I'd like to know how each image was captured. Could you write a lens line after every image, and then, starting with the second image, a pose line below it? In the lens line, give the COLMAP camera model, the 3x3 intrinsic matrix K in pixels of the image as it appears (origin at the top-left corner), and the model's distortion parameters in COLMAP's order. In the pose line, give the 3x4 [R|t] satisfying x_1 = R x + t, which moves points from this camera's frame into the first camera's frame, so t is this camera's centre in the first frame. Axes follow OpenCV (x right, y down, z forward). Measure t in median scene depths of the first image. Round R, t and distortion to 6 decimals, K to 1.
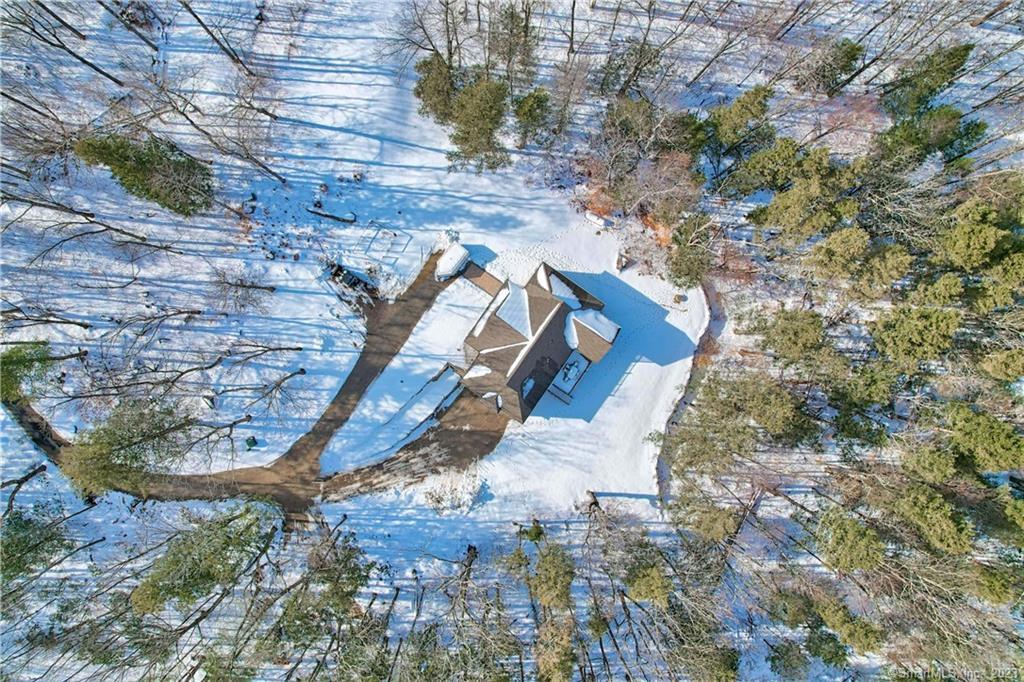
lens RADIAL K [[653.9, 0, 503.3], [0, 653.9, 343.1], [0, 0, 1]] dist [-0.068362, 0.064548]
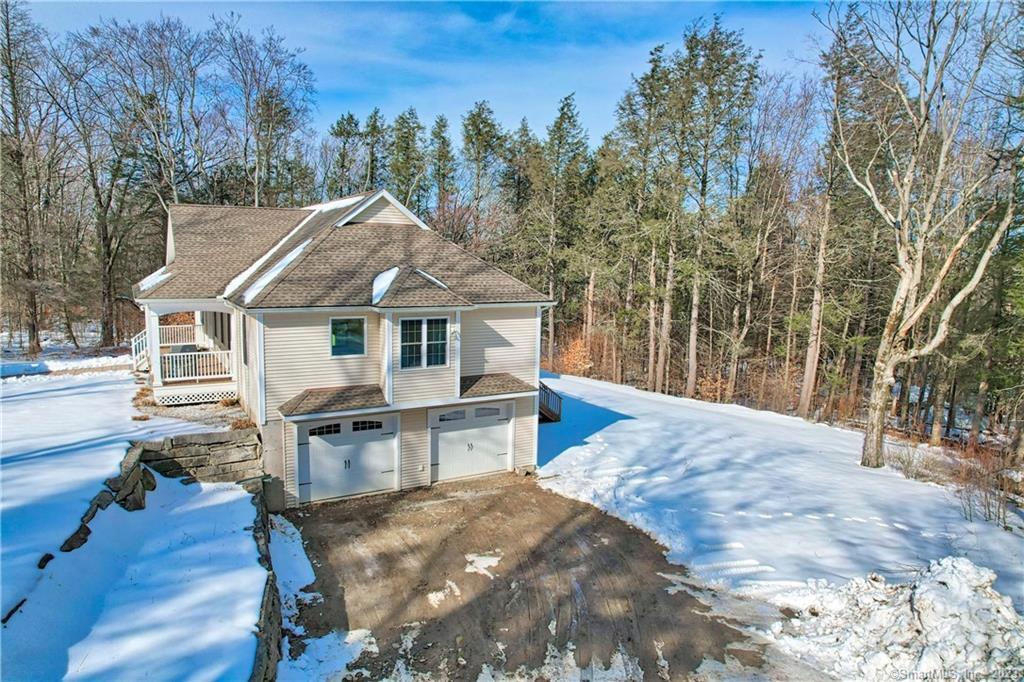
lens RADIAL K [[653.9, 0, 503.3], [0, 653.9, 343.1], [0, 0, 1]] dist [-0.068362, 0.064548]
pose [[0.426034, -0.119920, 0.896724, -0.200446], [0.904381, 0.083070, -0.418563, 0.201480], [-0.024297, 0.989302, 0.143844, 0.919012]]
